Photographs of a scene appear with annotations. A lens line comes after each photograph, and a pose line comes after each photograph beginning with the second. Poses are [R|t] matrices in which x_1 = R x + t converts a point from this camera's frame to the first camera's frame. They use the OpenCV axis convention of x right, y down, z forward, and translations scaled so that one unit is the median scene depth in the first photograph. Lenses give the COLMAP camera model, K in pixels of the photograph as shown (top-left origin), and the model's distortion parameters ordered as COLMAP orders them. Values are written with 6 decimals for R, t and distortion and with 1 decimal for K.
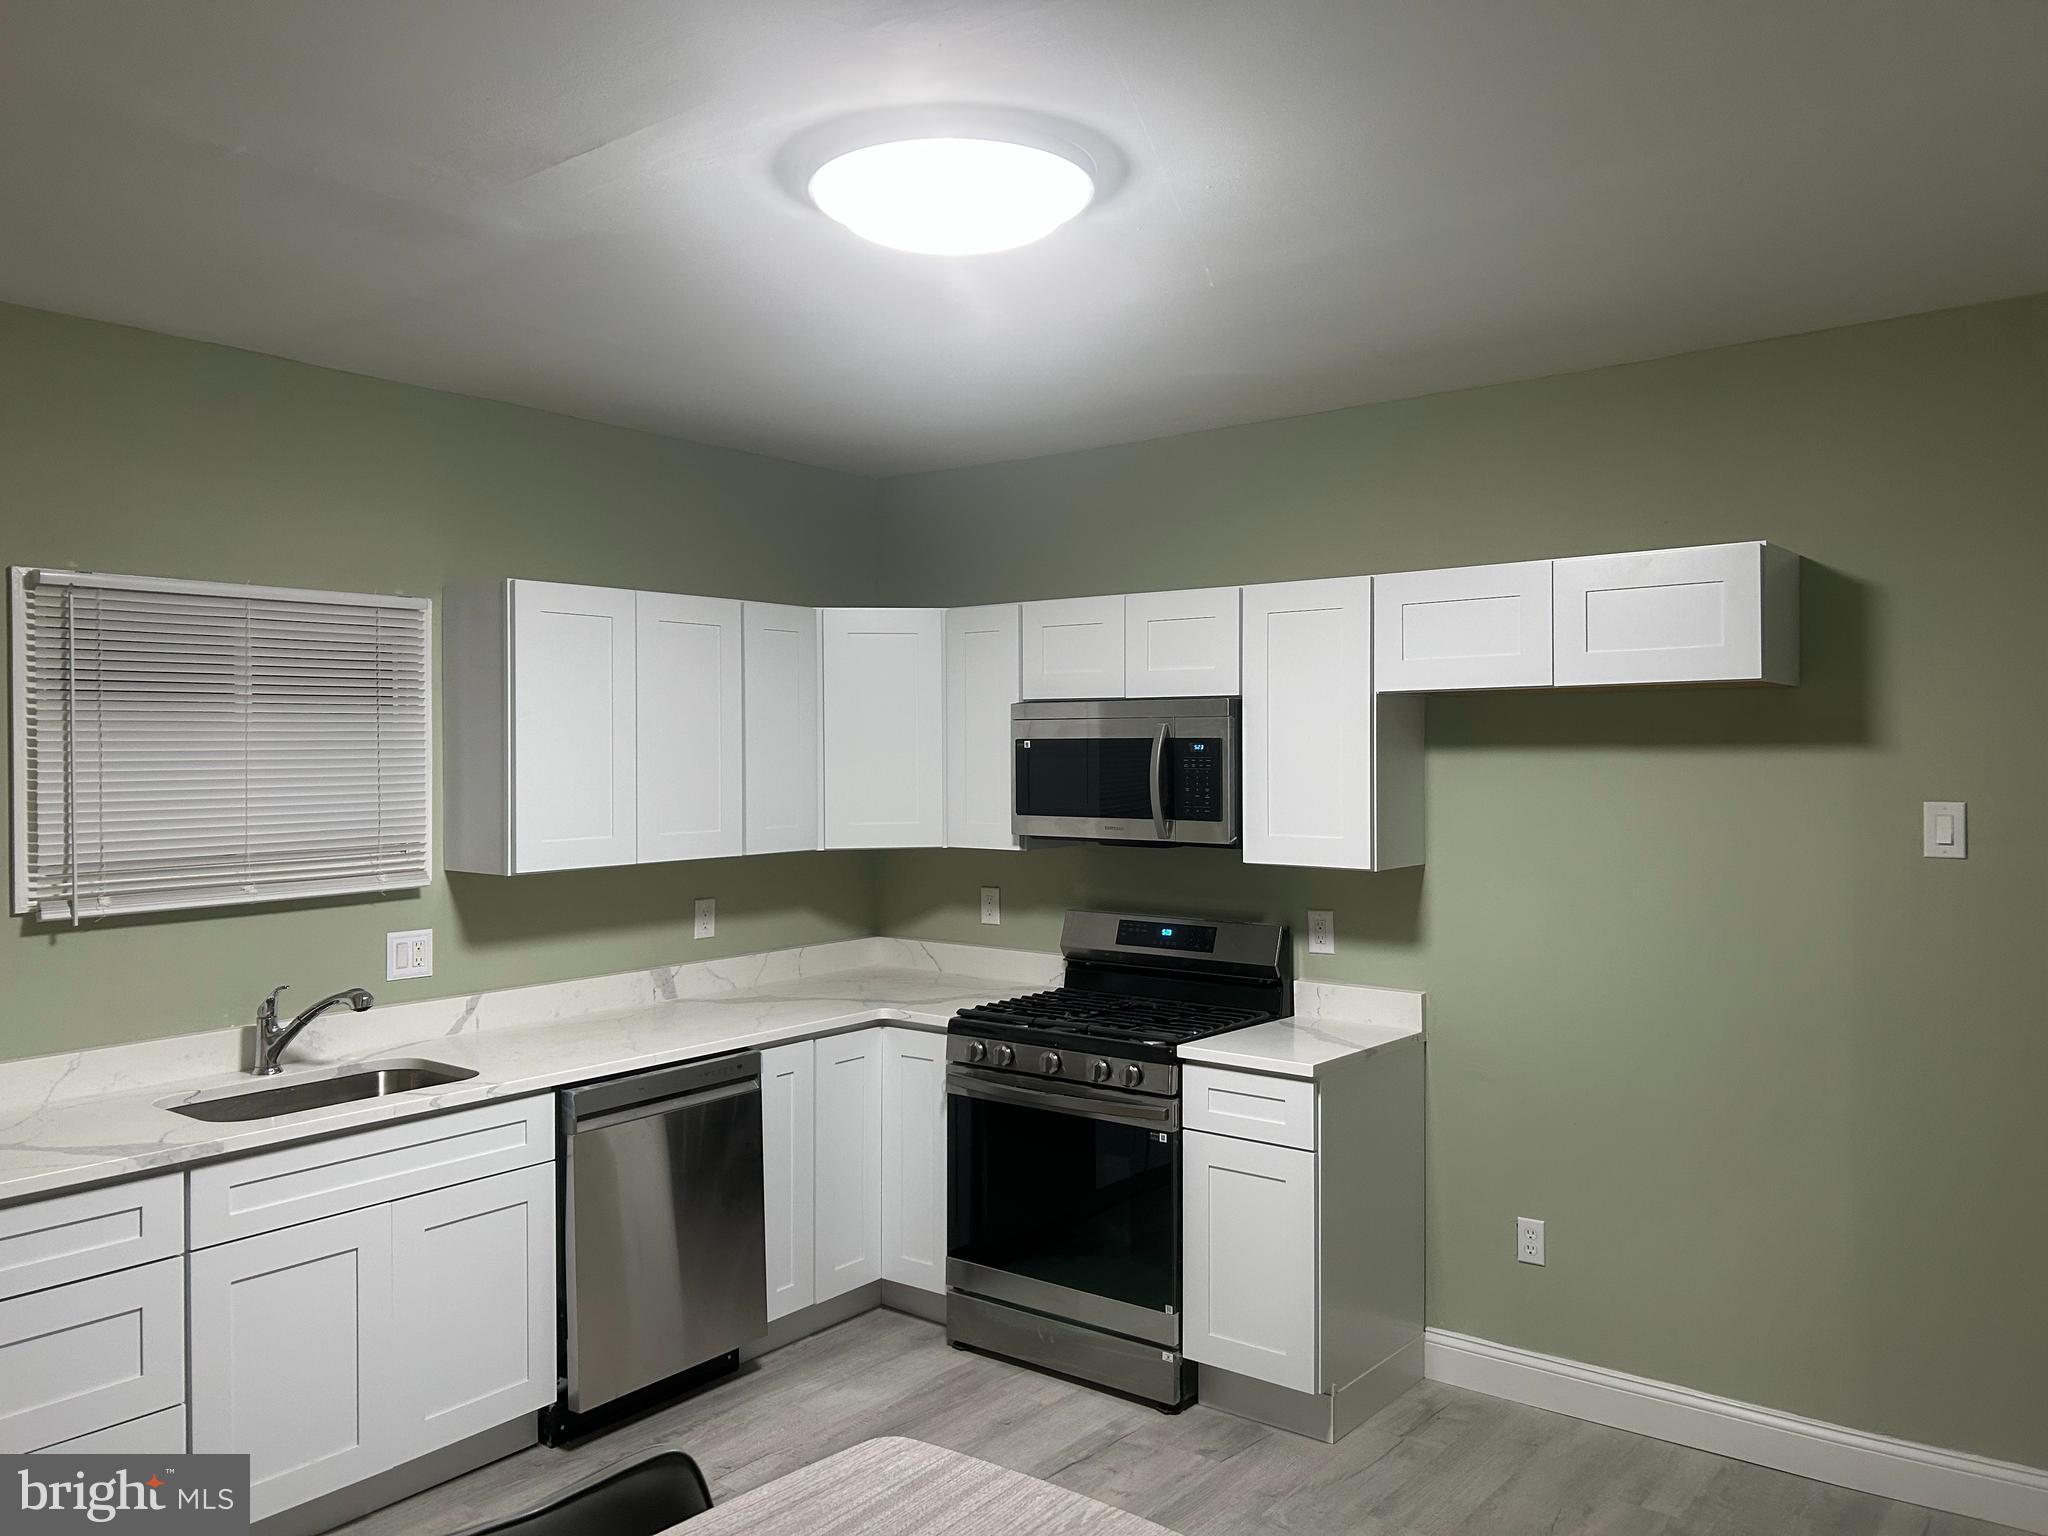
lens RADIAL K [[1542.8, 0, 1024.0], [0, 1542.8, 768.0], [0, 0, 1]] dist [0.087875, -0.139925]
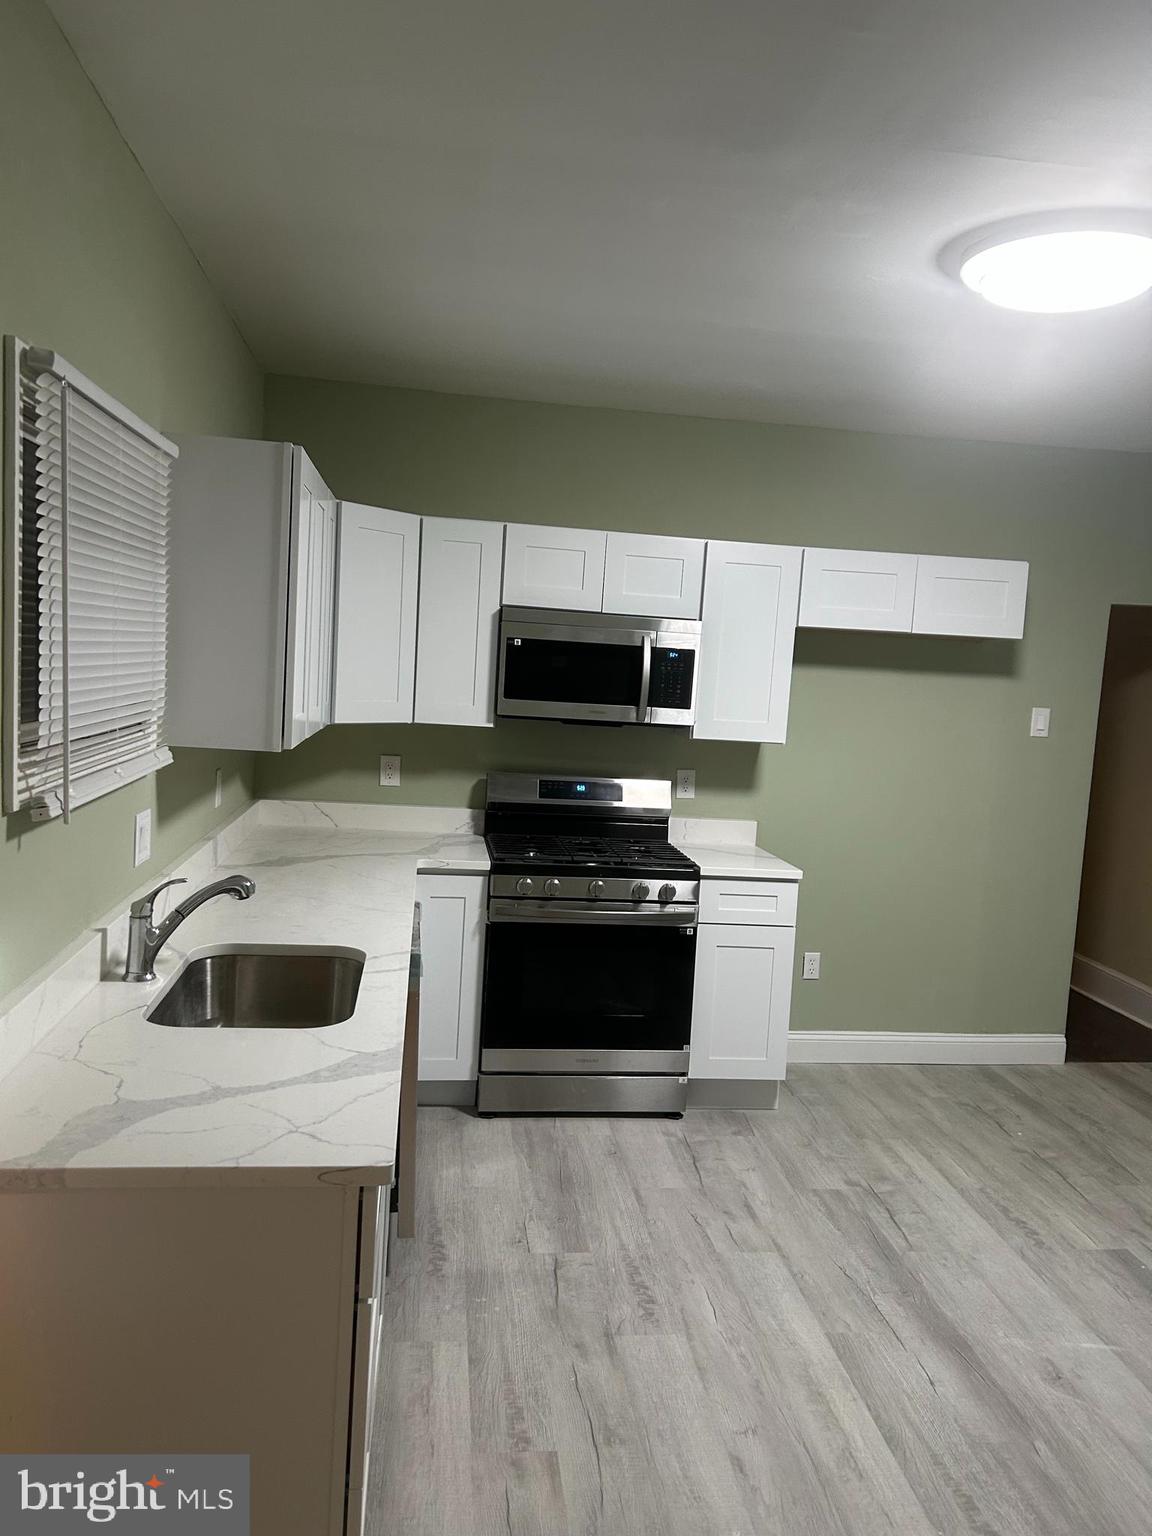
lens RADIAL K [[1157.0, 0, 576.0], [0, 1157.0, 768.0], [0, 0, 1]] dist [0.006170, -0.000381]
pose [[0.701204, -0.022829, 0.712595, -0.713561], [-0.051040, 0.995315, 0.082110, 0.007599], [-0.711131, -0.093947, 0.696754, 0.343957]]
